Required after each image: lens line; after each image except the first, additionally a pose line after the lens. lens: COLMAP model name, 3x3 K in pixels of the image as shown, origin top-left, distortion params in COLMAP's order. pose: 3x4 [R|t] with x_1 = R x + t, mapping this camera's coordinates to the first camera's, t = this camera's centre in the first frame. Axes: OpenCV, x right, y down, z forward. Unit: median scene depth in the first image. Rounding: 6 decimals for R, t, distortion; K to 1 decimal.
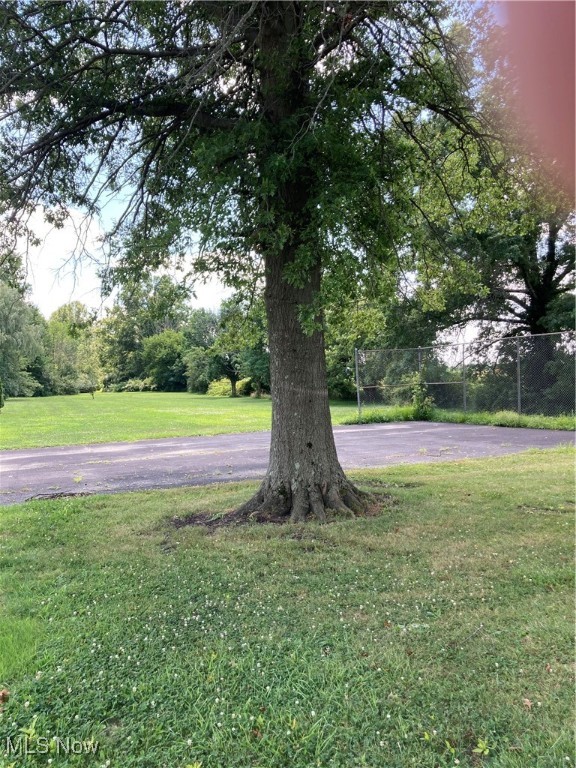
lens RADIAL K [[630.0, 0, 288.7], [0, 630.0, 397.7], [0, 0, 1]] dist [0.005975, 0.001576]
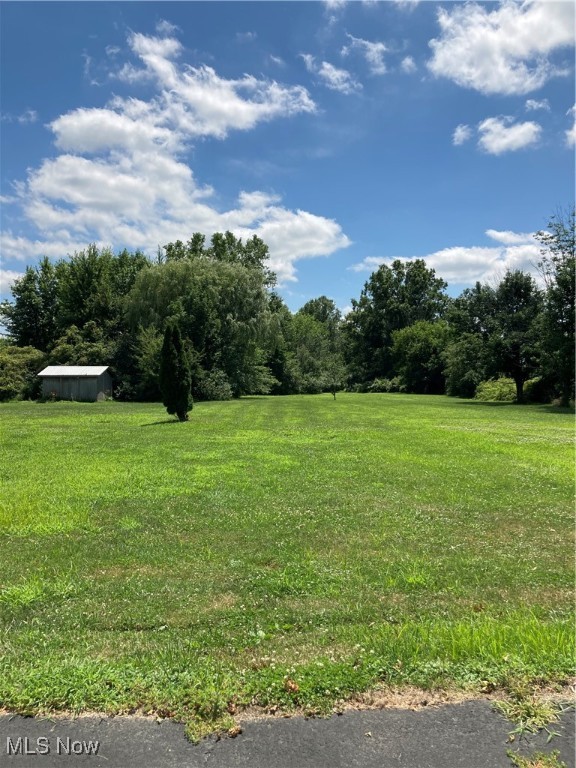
lens RADIAL K [[630.0, 0, 288.7], [0, 630.0, 397.7], [0, 0, 1]] dist [0.005975, 0.001576]
pose [[0.928638, 0.030671, -0.369717, -0.040748], [-0.032159, 0.999480, 0.002139, 0.000029], [0.369590, 0.009903, 0.929142, 0.142575]]
